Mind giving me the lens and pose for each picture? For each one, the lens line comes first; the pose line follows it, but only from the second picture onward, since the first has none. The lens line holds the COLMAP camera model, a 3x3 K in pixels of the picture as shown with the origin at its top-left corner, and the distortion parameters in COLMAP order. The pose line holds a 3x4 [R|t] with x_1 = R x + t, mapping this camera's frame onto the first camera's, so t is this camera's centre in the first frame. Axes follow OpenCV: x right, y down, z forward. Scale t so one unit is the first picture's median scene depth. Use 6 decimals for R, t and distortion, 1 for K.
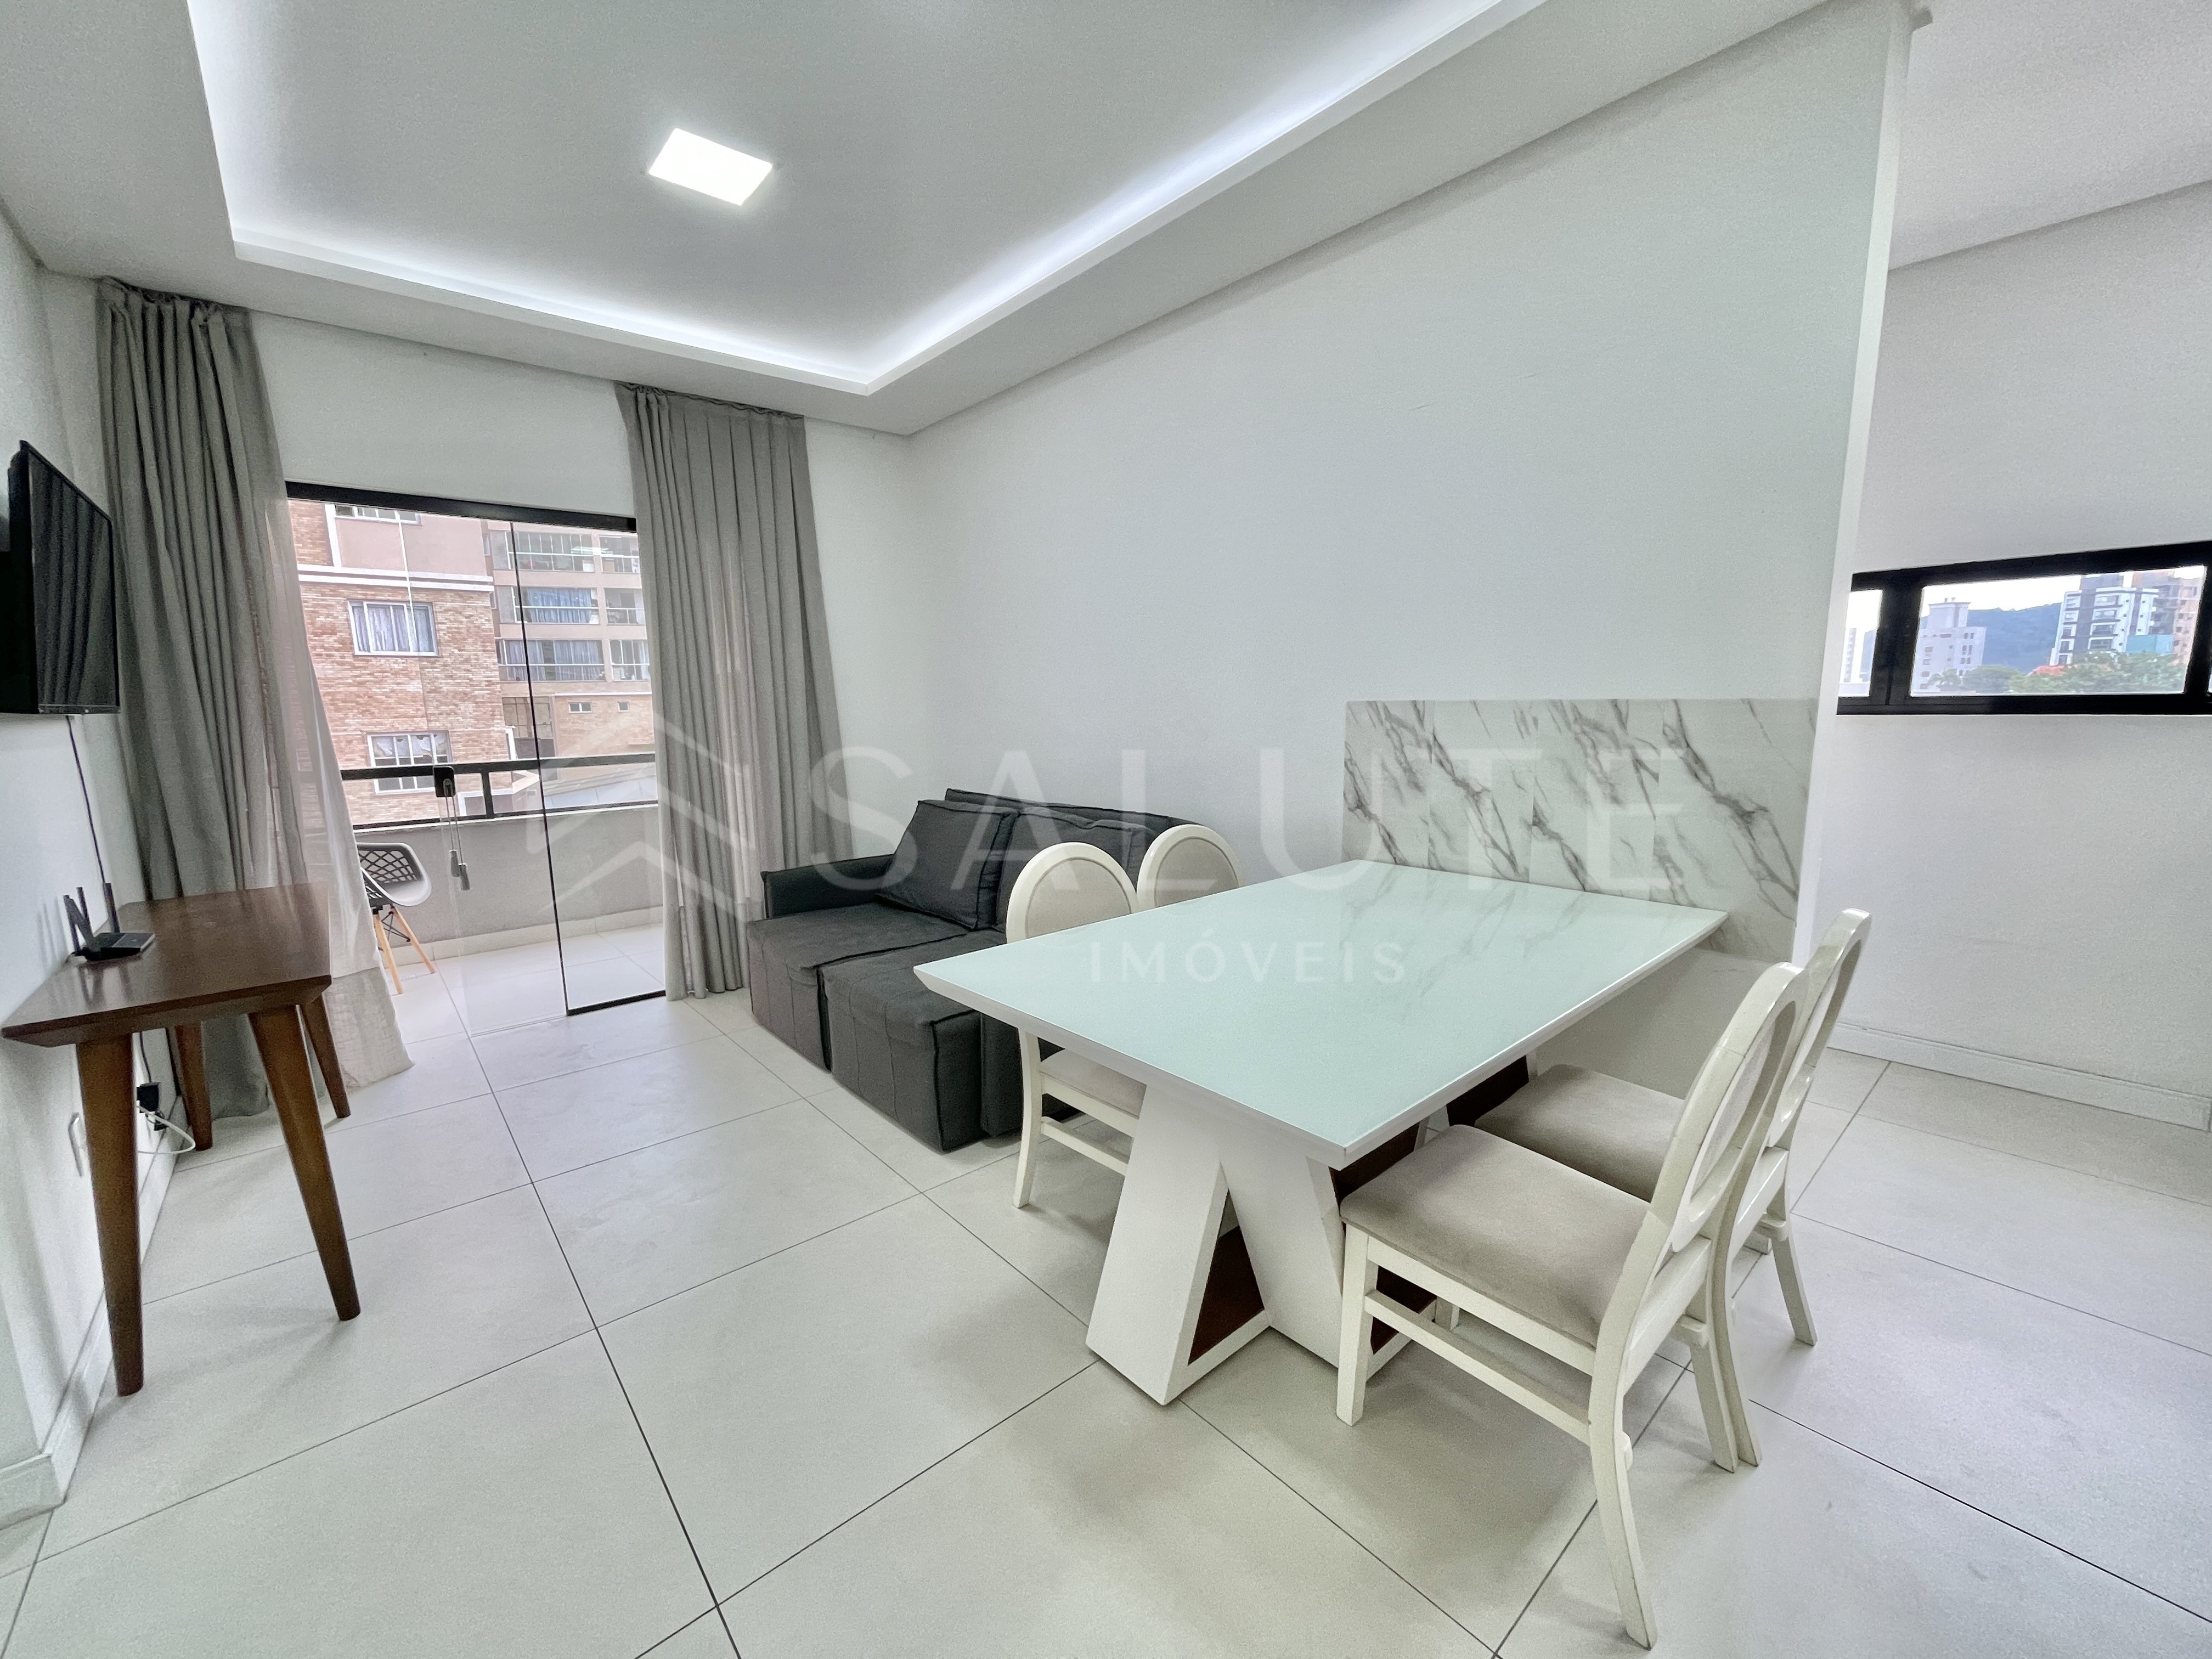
lens RADIAL K [[892.7, 0, 1101.8], [0, 892.7, 835.9], [0, 0, 1]] dist [-0.001886, -0.000061]
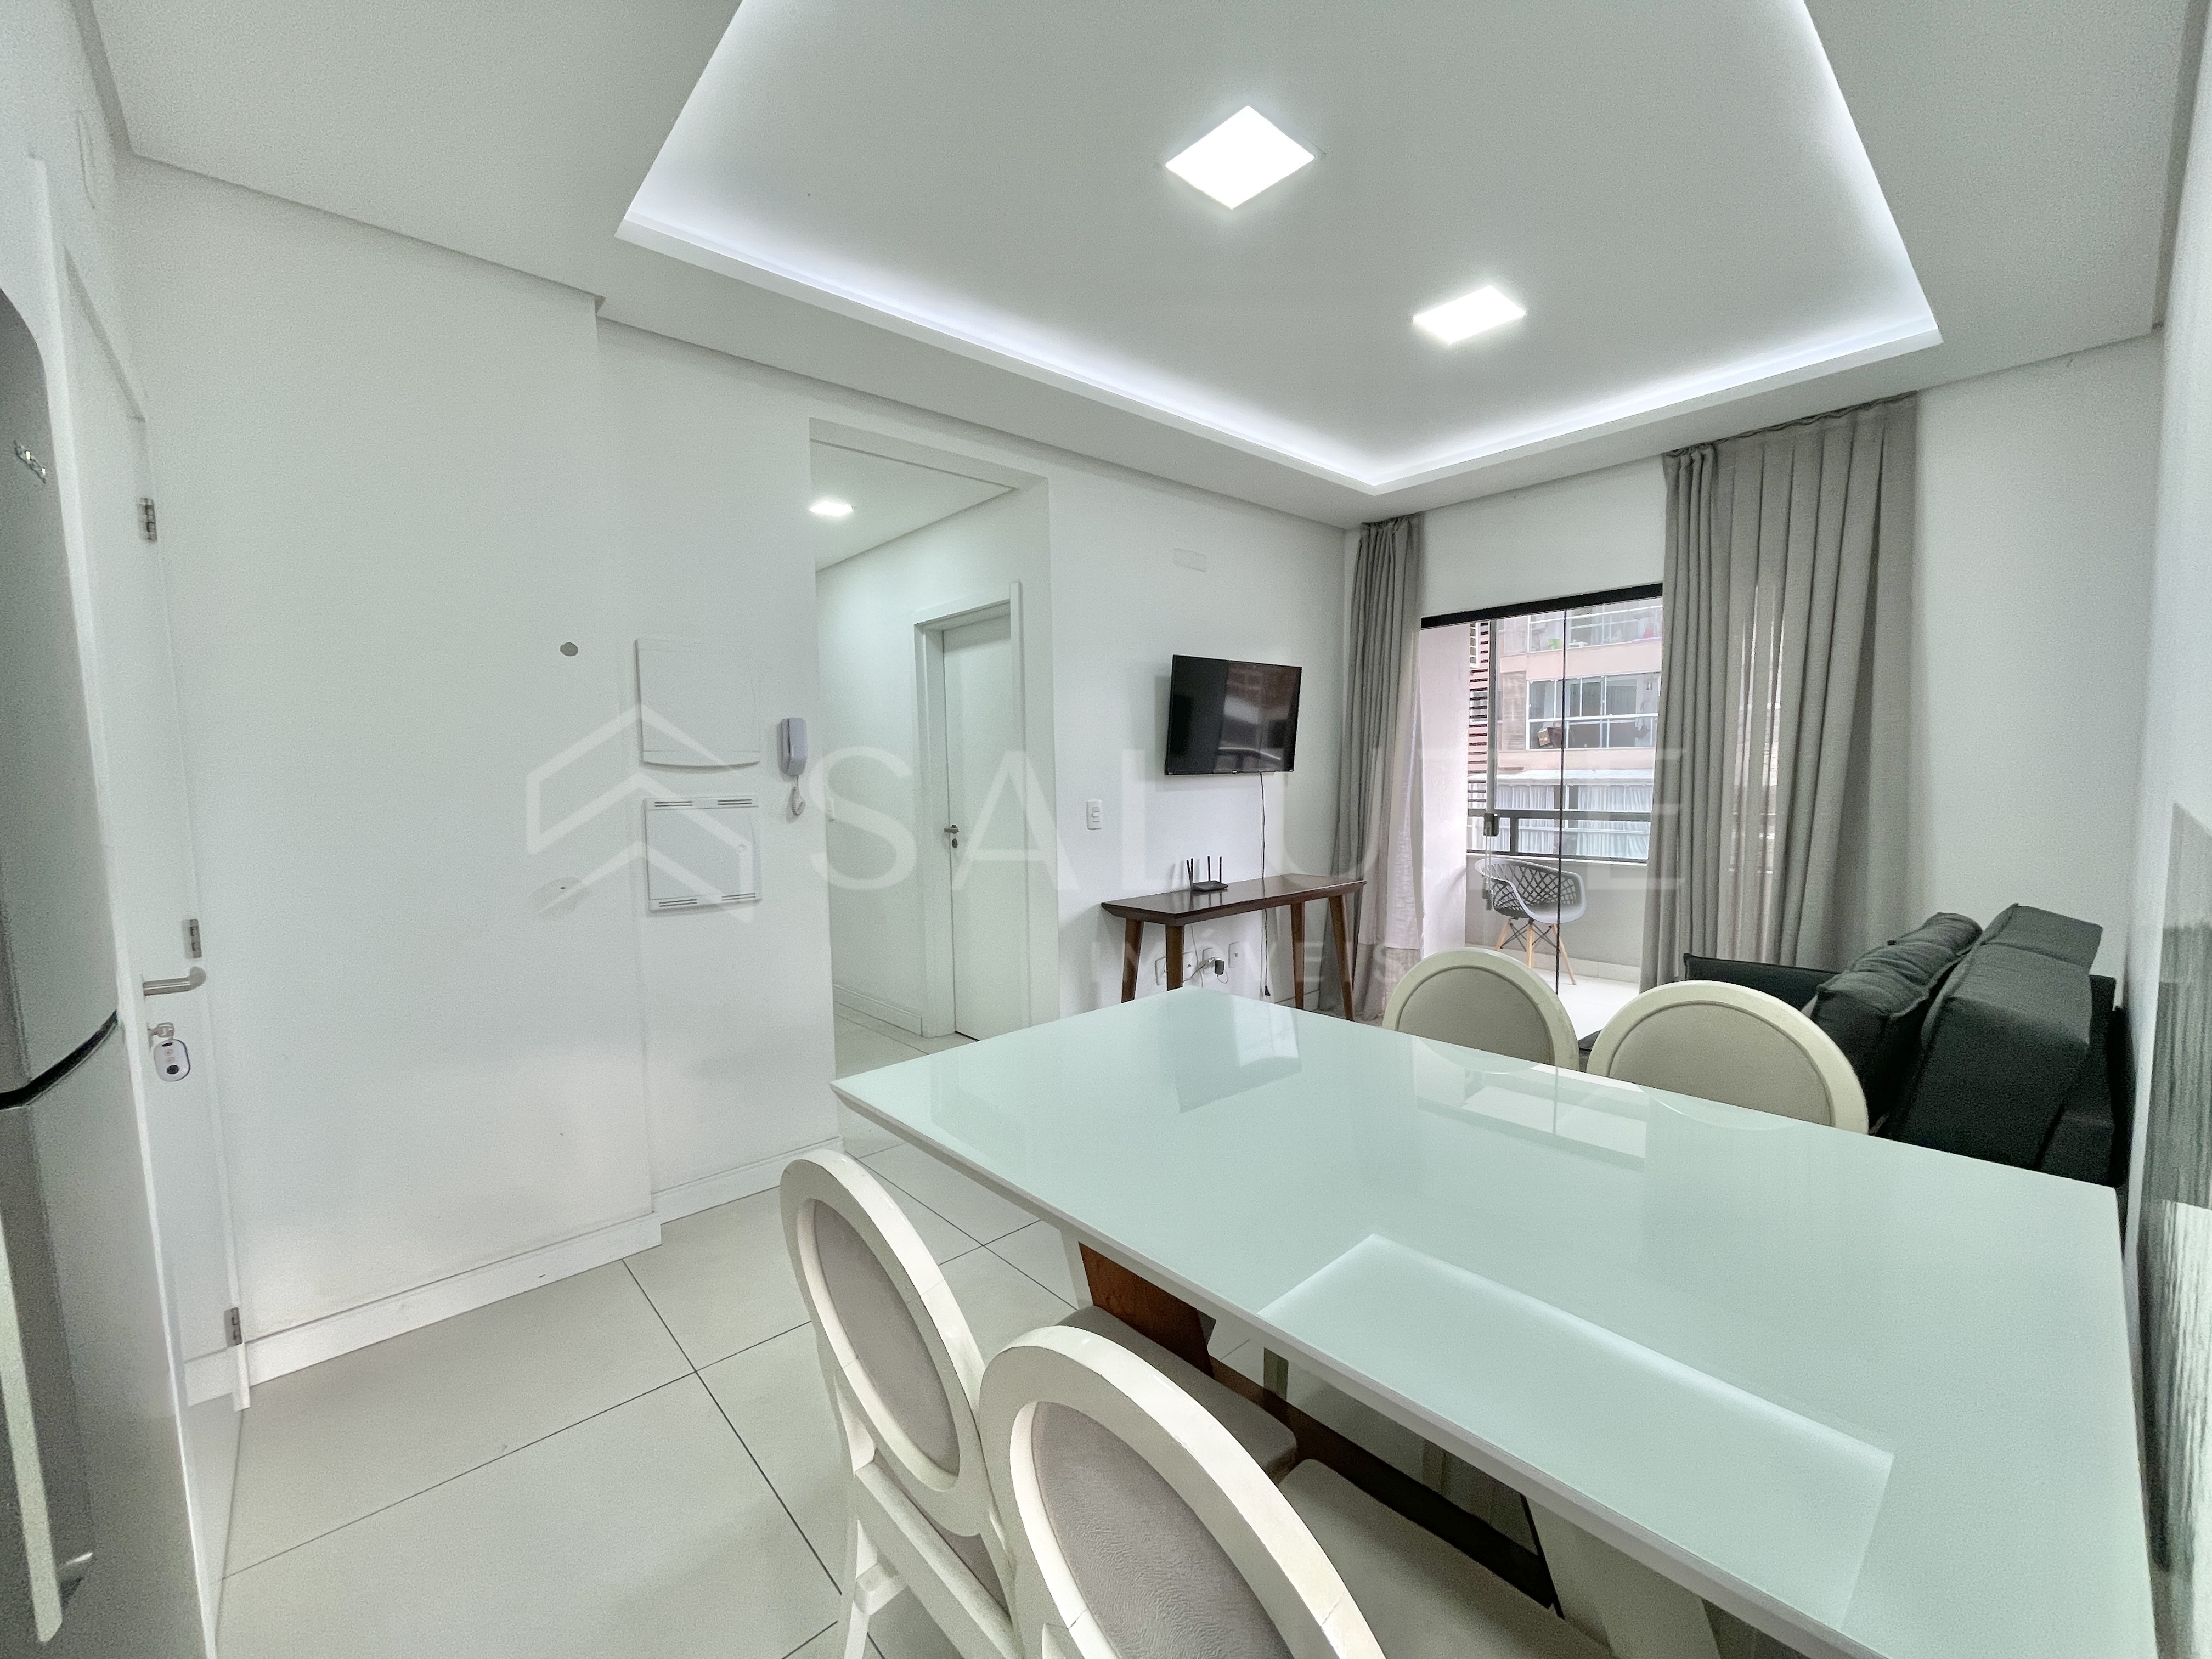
lens RADIAL K [[892.7, 0, 1101.8], [0, 892.7, 835.9], [0, 0, 1]] dist [-0.001886, -0.000061]
pose [[0.013252, 0.093779, -0.995505, 0.600392], [-0.135450, 0.986584, 0.091135, -0.094921], [0.990696, 0.133633, 0.025776, 0.457265]]
